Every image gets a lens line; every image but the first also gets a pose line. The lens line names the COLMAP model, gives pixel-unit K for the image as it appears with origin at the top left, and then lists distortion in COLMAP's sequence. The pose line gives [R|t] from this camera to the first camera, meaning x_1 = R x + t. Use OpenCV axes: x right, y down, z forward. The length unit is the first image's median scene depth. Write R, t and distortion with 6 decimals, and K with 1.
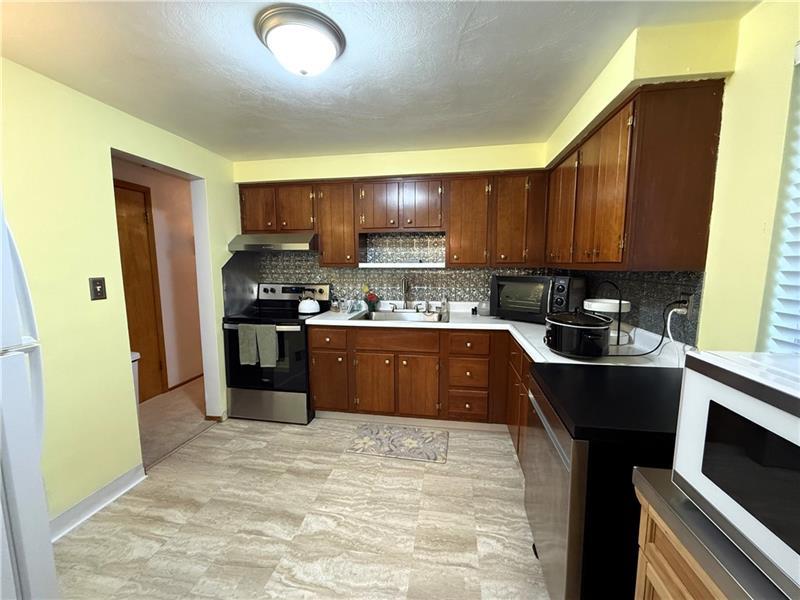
lens RADIAL K [[315.3, 0, 398.5], [0, 315.3, 296.8], [0, 0, 1]] dist [-0.009097, 0.000393]
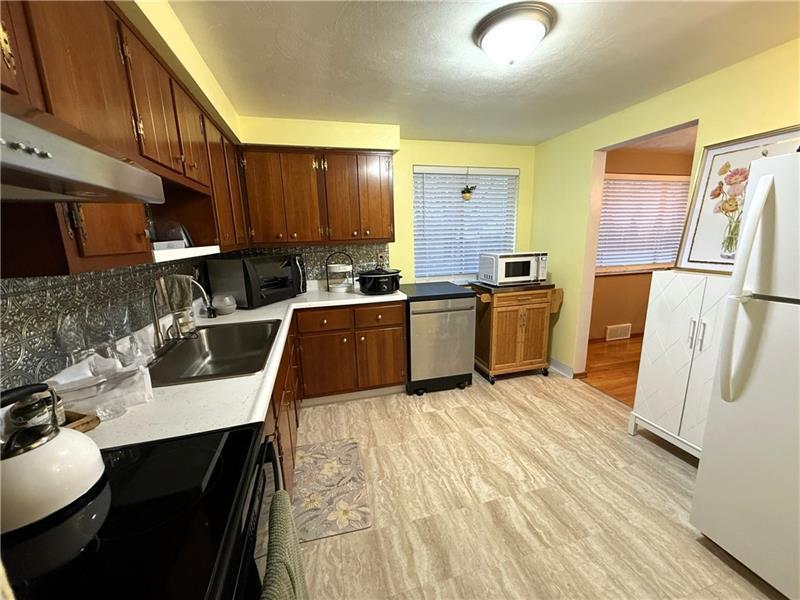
lens RADIAL K [[315.3, 0, 397.0], [0, 315.3, 300.9], [0, 0, 1]] dist [-0.009097, 0.000393]
pose [[-0.401365, -0.174194, 0.899201, -0.926014], [0.130006, 0.960973, 0.244190, -0.167145], [-0.906645, 0.214911, -0.363055, 1.424079]]
